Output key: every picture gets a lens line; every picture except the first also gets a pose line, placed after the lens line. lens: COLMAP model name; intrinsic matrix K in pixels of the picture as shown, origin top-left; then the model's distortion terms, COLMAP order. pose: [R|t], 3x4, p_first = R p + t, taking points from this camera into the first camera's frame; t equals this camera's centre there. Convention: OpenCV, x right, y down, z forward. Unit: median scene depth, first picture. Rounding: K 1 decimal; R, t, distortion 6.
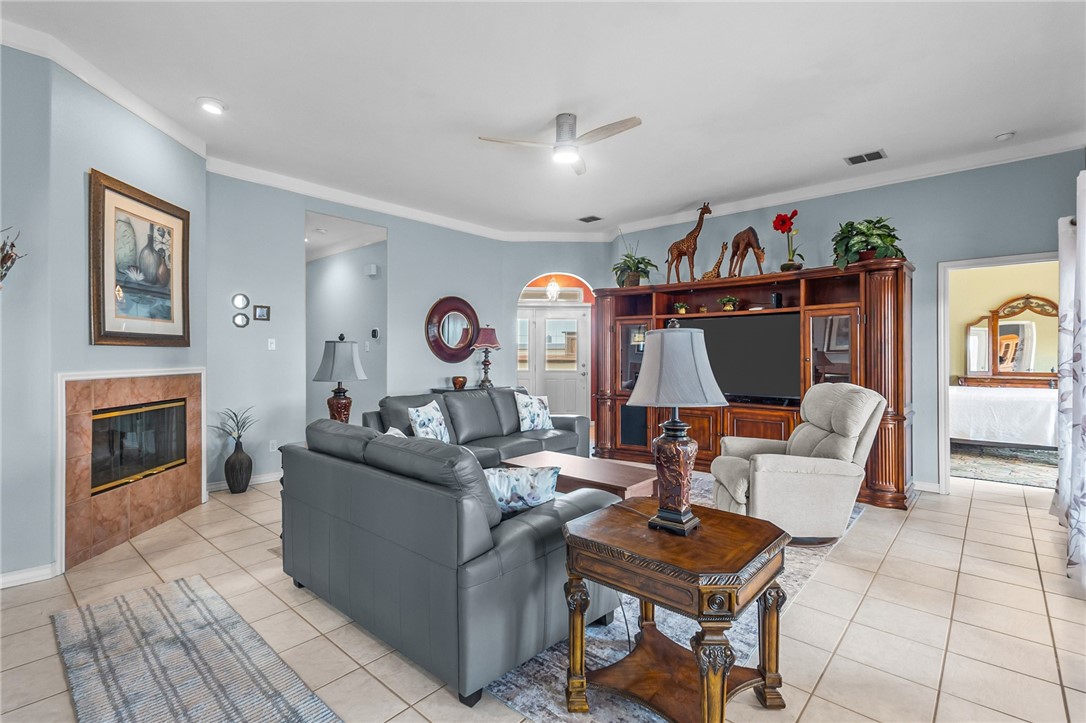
lens RADIAL K [[500.6, 0, 538.6], [0, 500.6, 352.0], [0, 0, 1]] dist [0.014842, 0.000215]
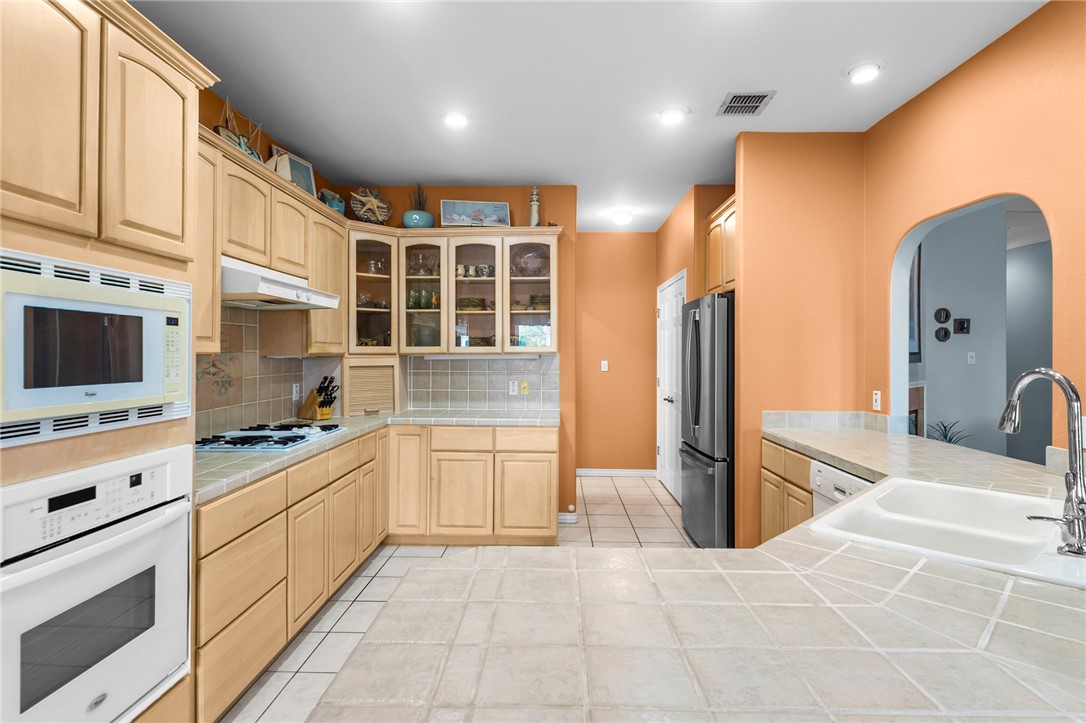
lens RADIAL K [[564.4, 0, 541.8], [0, 564.4, 352.5], [0, 0, 1]] dist [0.003491, 0.000863]
pose [[0.650865, 0.000395, -0.759193, -0.185208], [-0.000416, 1.000000, 0.000164, -0.018601], [0.759193, 0.000209, 0.650865, -0.250533]]
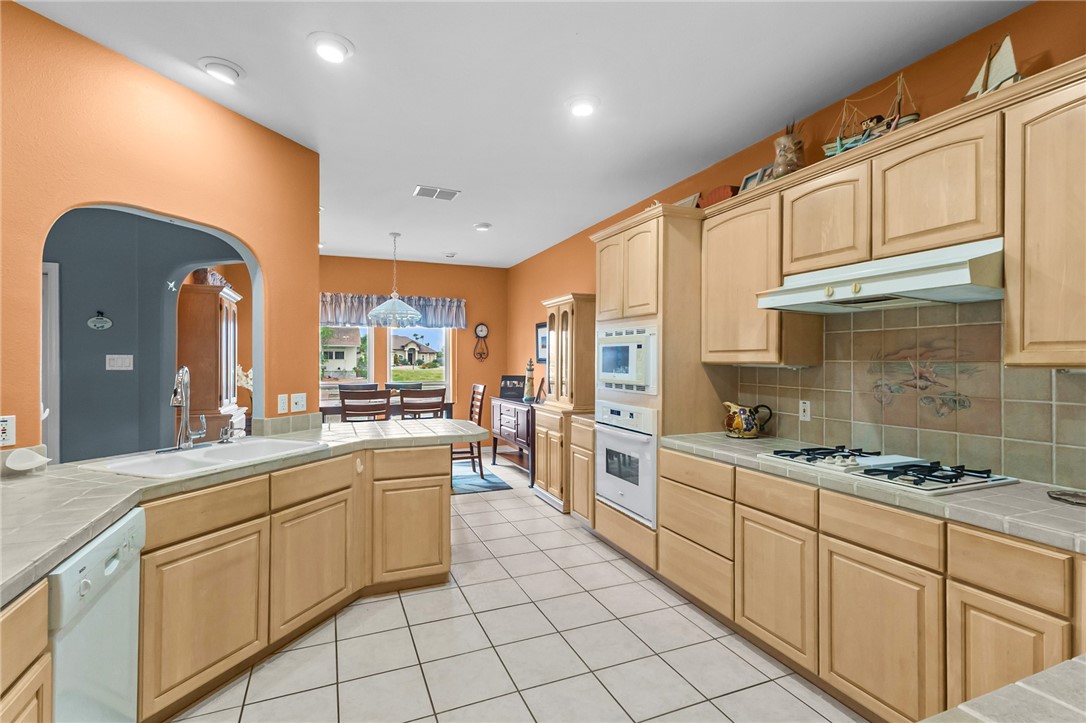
lens RADIAL K [[506.2, 0, 537.4], [0, 506.2, 360.0], [0, 0, 1]] dist [0.006771, -0.000386]
pose [[-0.901781, -0.003538, 0.432178, -0.613204], [-0.005569, 0.999979, -0.003434, -0.017420], [-0.432157, -0.005503, -0.901782, 0.271453]]
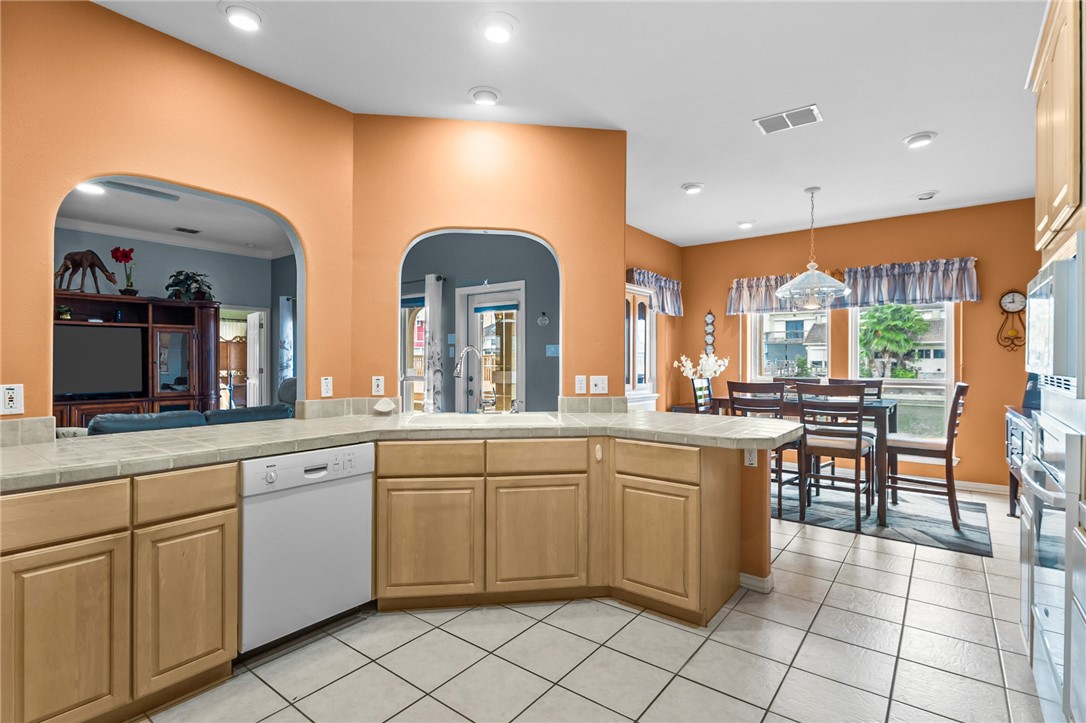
lens RADIAL K [[517.7, 0, 539.6], [0, 517.7, 359.4], [0, 0, 1]] dist [-0.001844, -0.000442]
pose [[-0.064491, -0.001560, 0.997917, -0.694086], [-0.006572, 0.999978, 0.001138, -0.001732], [-0.997897, -0.006485, -0.064499, 0.022902]]
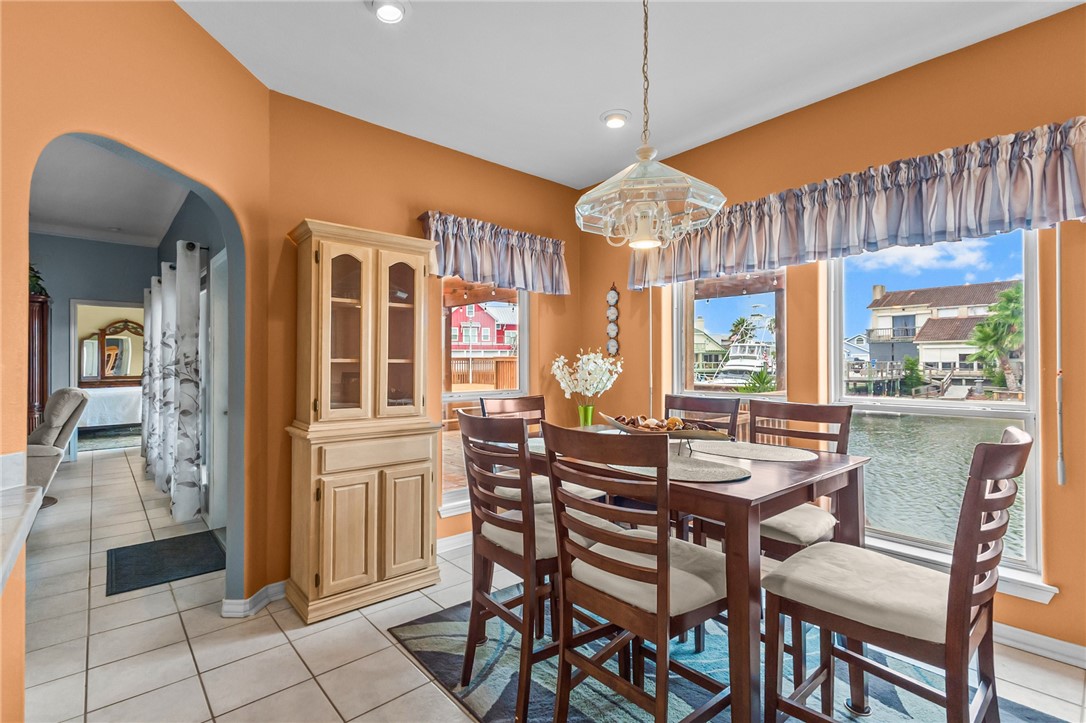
lens RADIAL K [[506.2, 0, 537.4], [0, 506.2, 360.0], [0, 0, 1]] dist [0.006771, -0.000386]
pose [[0.121036, 0.001835, 0.992646, -0.344058], [-0.001582, 0.999997, -0.001655, -0.003789], [-0.992647, -0.001370, 0.121039, -0.348742]]
